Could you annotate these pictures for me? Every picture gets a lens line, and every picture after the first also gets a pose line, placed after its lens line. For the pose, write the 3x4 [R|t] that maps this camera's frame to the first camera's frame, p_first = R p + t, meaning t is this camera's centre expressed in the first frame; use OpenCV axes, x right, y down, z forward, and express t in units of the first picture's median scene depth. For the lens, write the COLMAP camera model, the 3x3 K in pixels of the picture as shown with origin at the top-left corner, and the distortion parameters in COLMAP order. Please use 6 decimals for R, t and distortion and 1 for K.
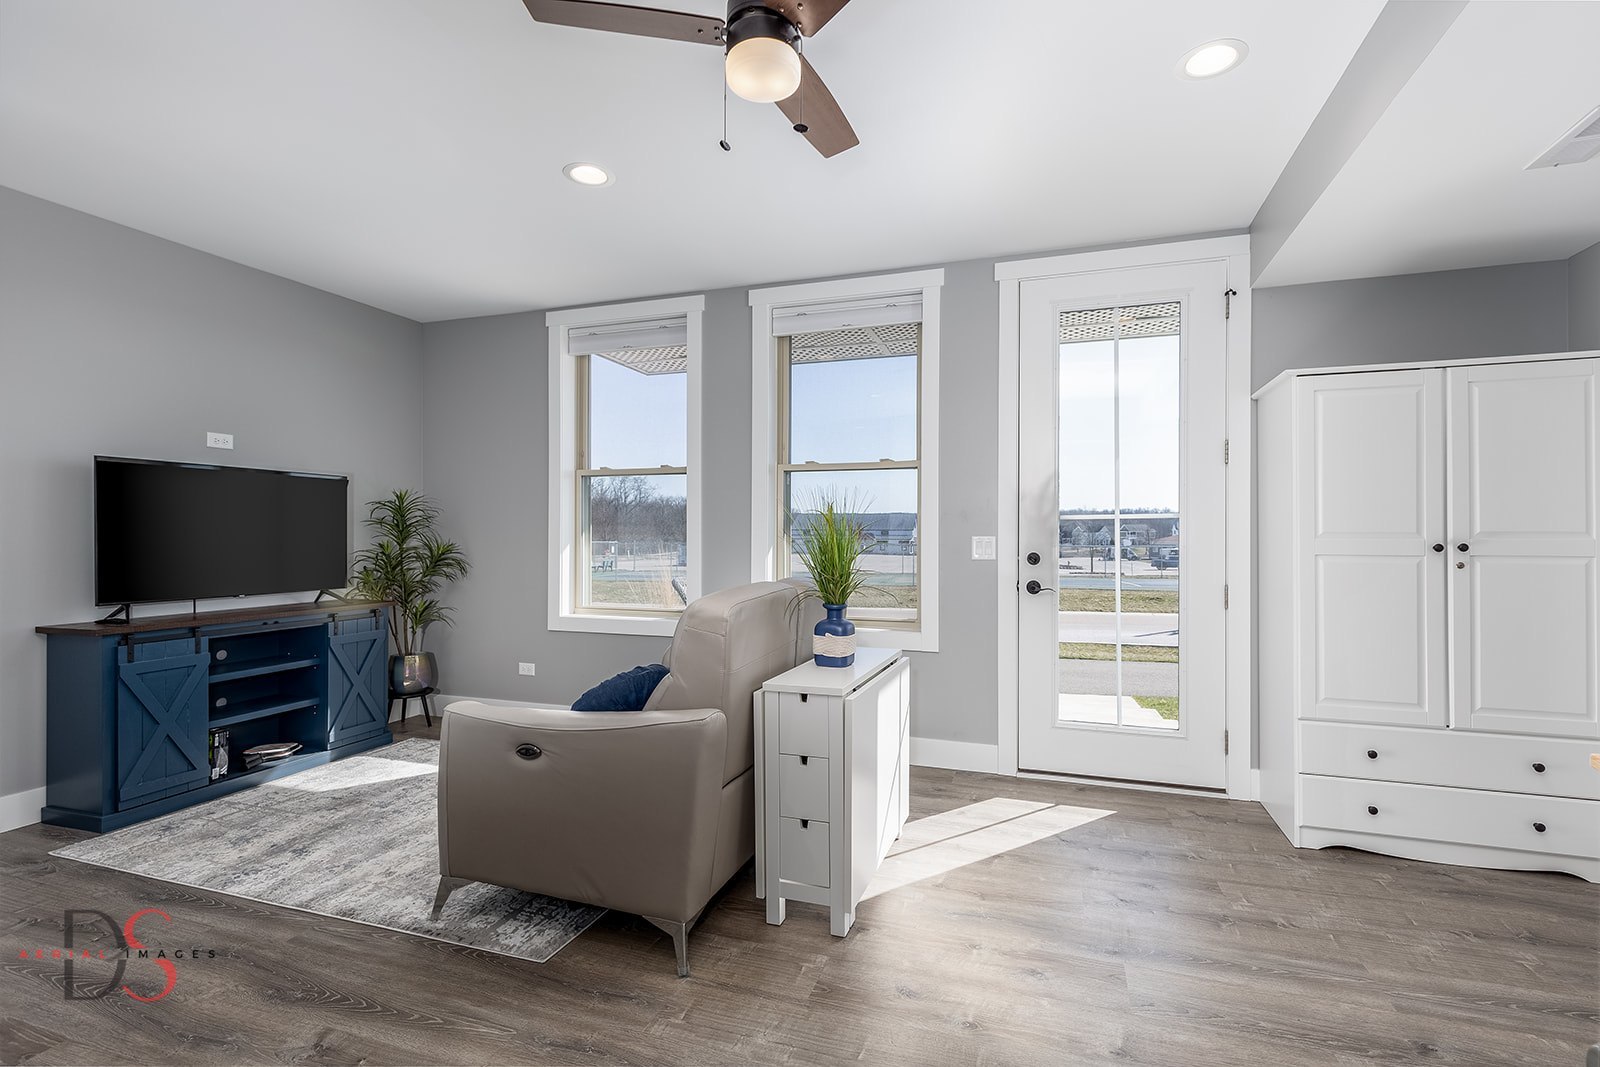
lens RADIAL K [[716.8, 0, 829.8], [0, 716.8, 533.5], [0, 0, 1]] dist [0.008312, -0.000070]
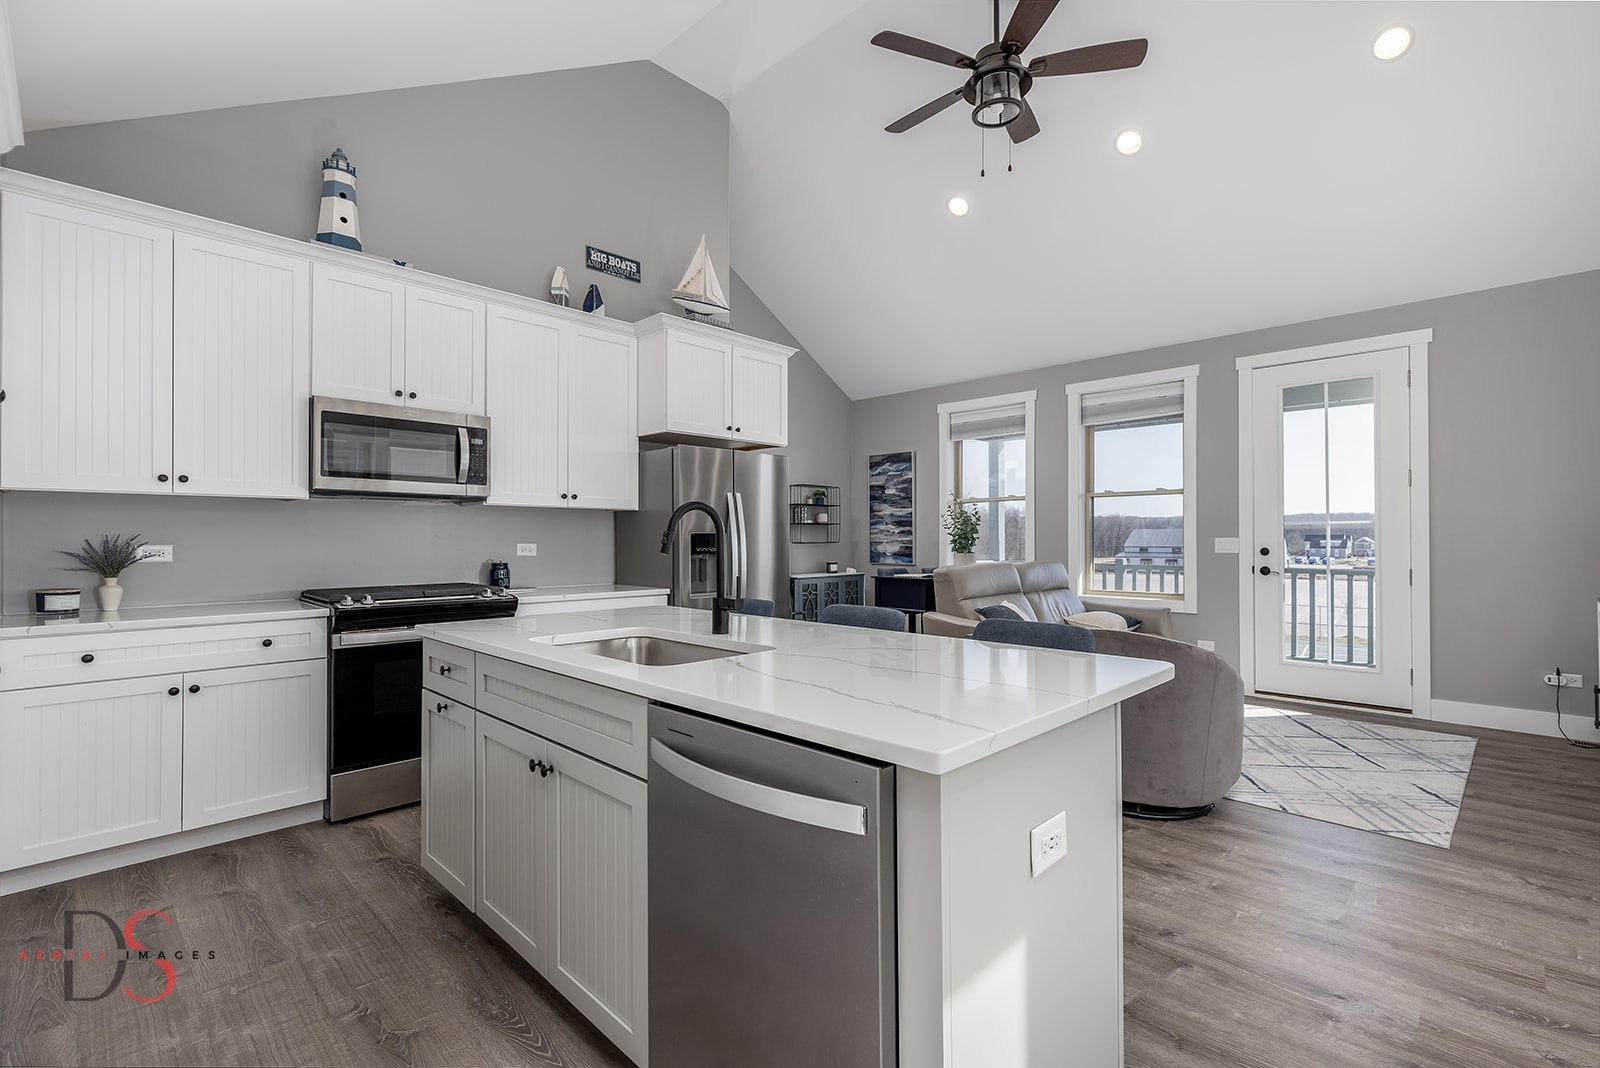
lens RADIAL K [[716.8, 0, 810.3], [0, 716.8, 537.5], [0, 0, 1]] dist [0.008312, -0.000070]
pose [[0.907849, -0.006914, -0.419239, 0.041556], [0.004883, 0.999971, -0.005917, 0.007593], [0.419268, 0.003325, 0.907856, -0.731839]]
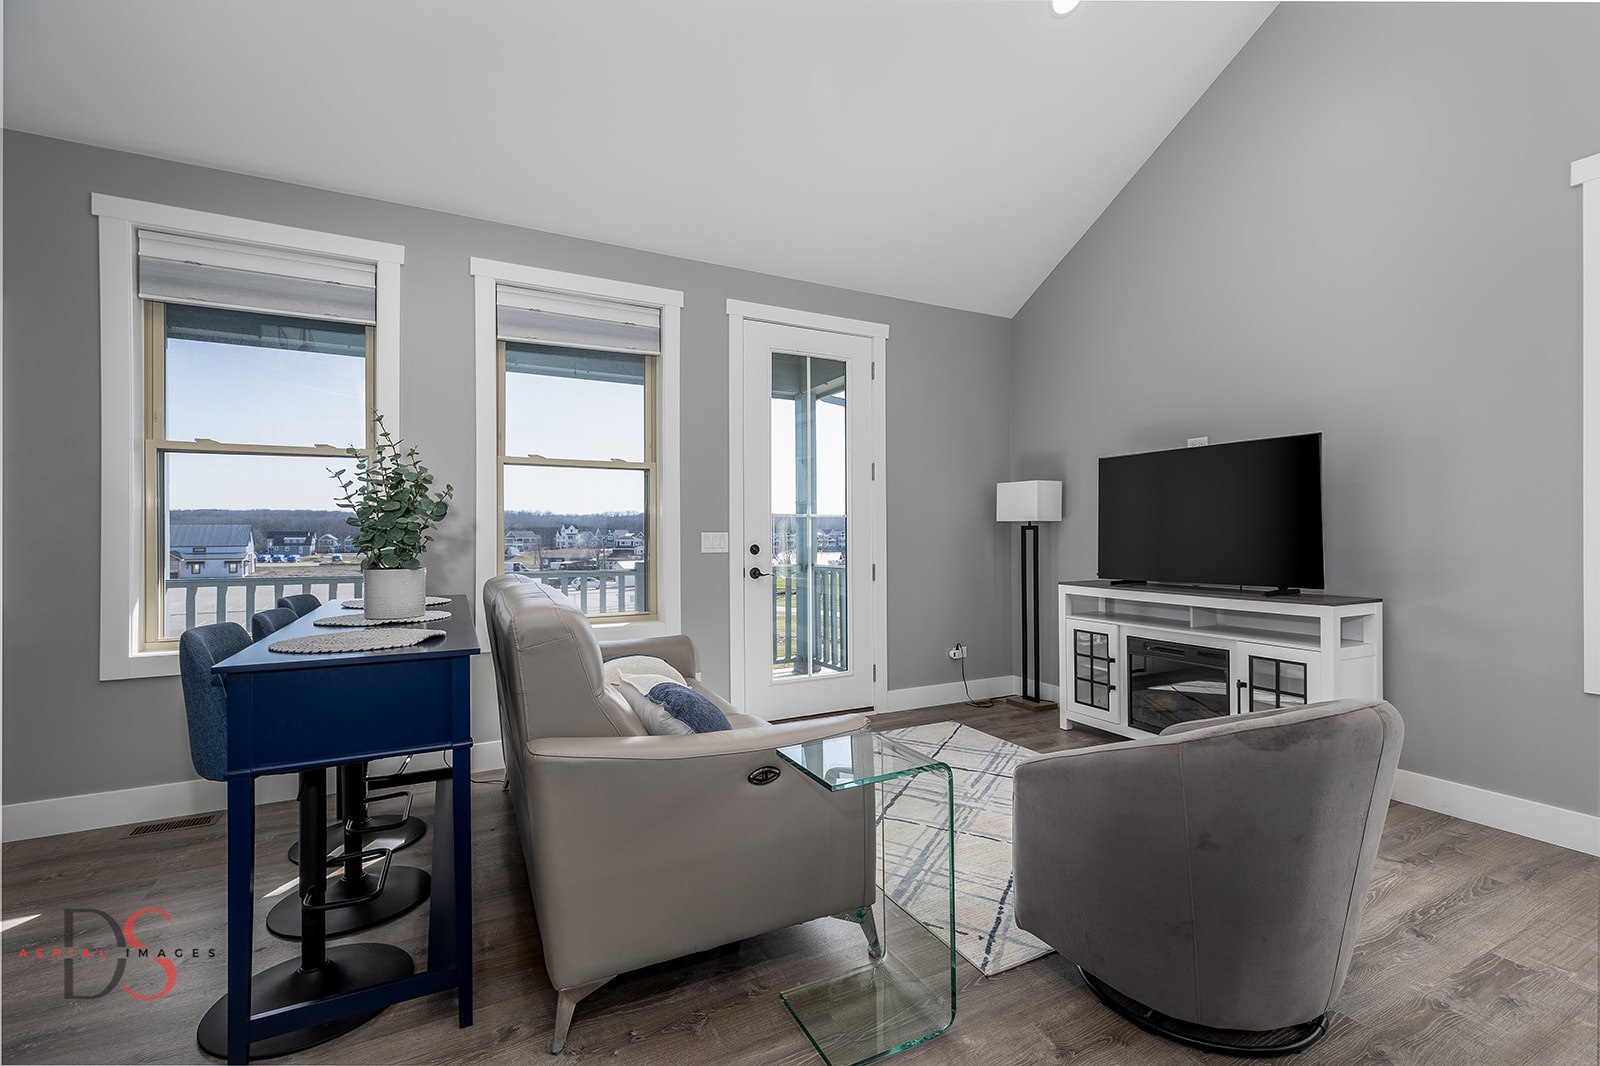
lens RADIAL K [[716.8, 0, 798.3], [0, 716.8, 539.8], [0, 0, 1]] dist [0.008312, -0.000070]
pose [[0.673914, -0.011834, 0.738715, -0.525544], [0.006777, 0.999929, 0.009836, 0.005304], [-0.738779, -0.001623, 0.673946, 0.098048]]
